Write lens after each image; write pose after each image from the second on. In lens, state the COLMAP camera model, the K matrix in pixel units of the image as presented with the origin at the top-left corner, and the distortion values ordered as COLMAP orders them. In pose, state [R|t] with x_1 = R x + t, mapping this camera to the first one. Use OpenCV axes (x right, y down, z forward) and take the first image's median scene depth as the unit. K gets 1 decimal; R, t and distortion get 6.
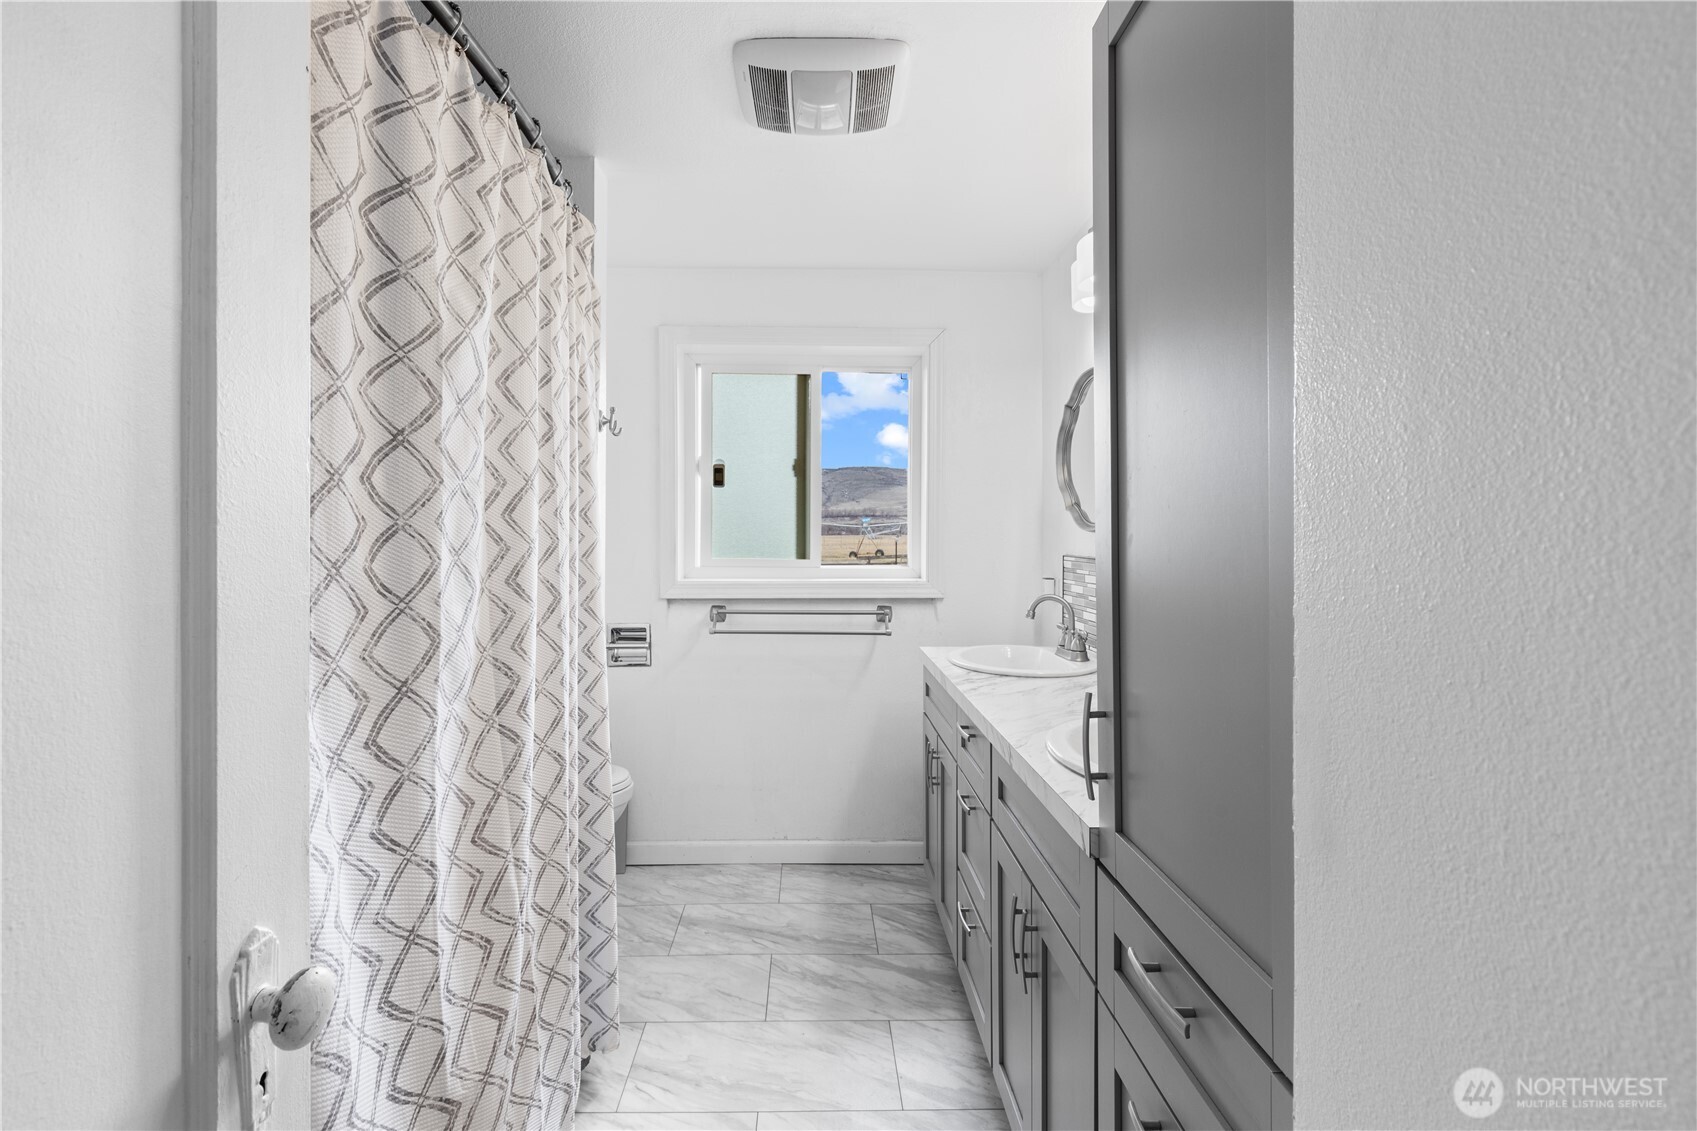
lens RADIAL K [[772.8, 0, 839.4], [0, 772.8, 537.9], [0, 0, 1]] dist [0.000796, 0.000070]
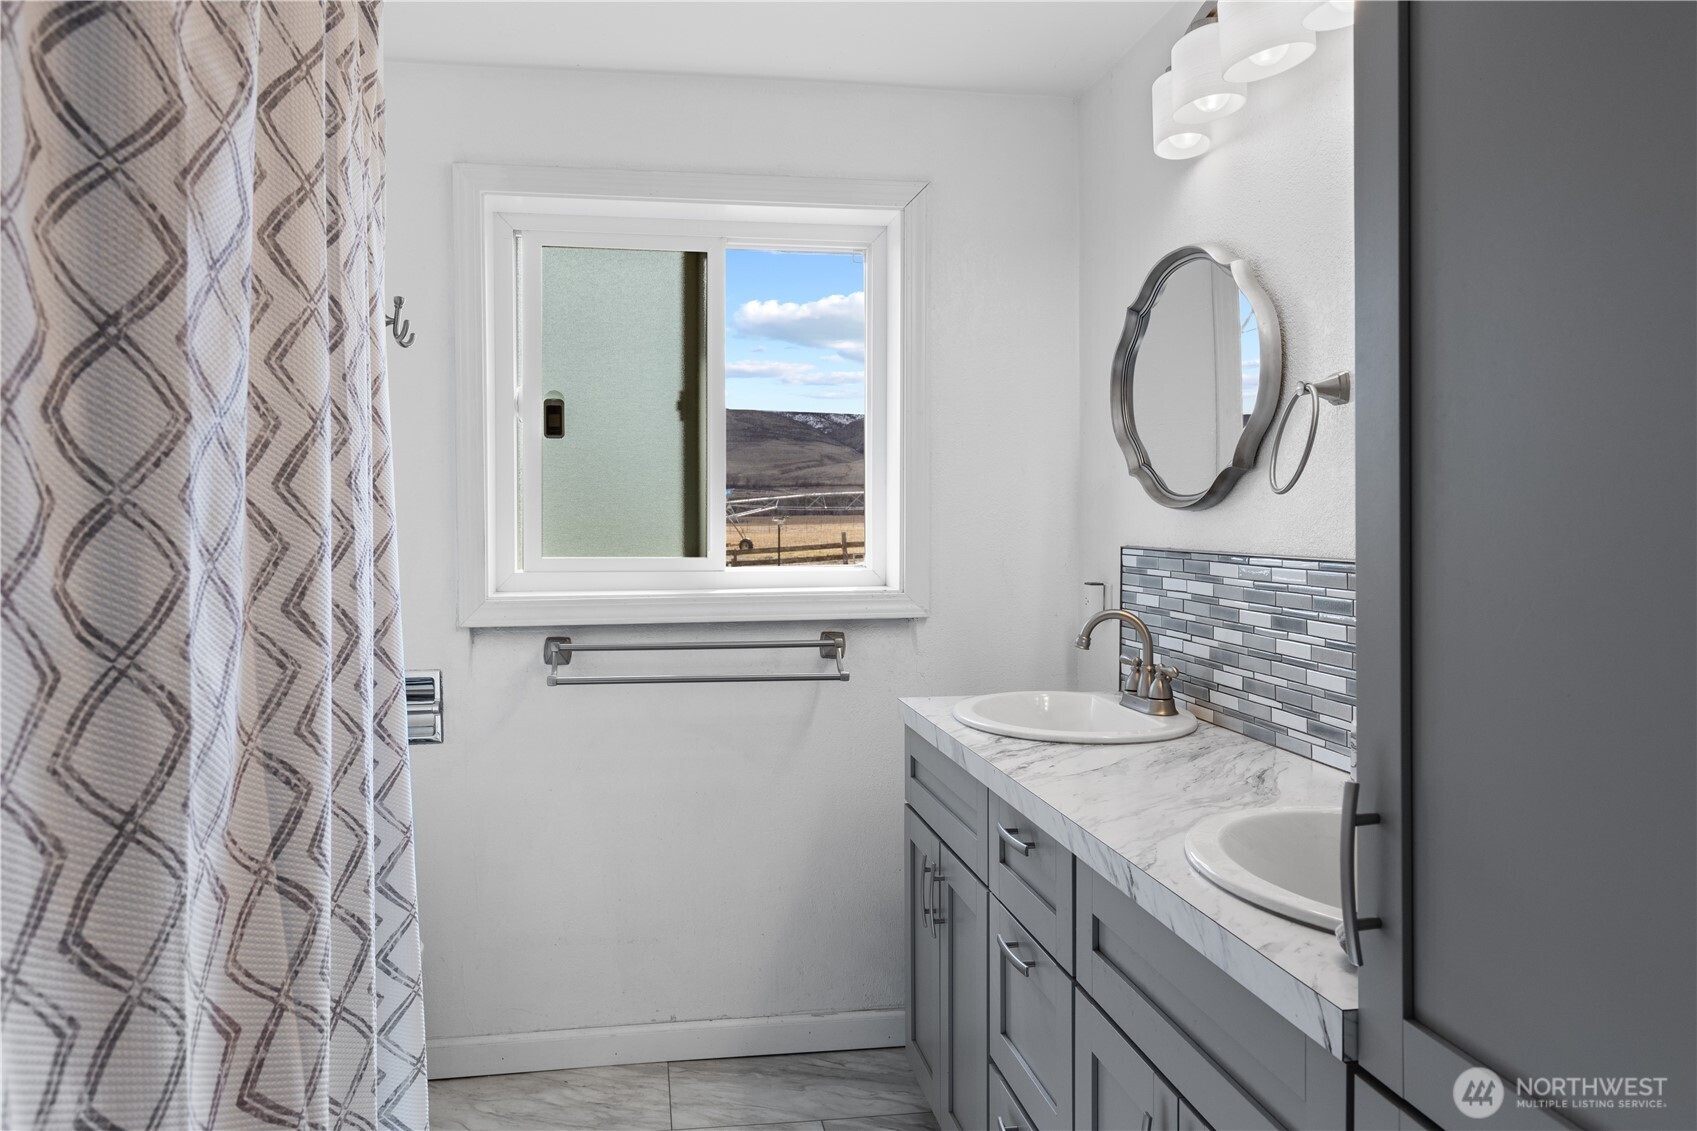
lens RADIAL K [[1220.5, 0, 846.3], [0, 1220.5, 535.1], [0, 0, 1]] dist [0.007706, -0.001512]
pose [[0.992106, -0.009591, 0.125033, -0.150884], [0.008190, 0.999898, 0.011719, -0.001046], [-0.125133, -0.010602, 0.992083, 0.113496]]
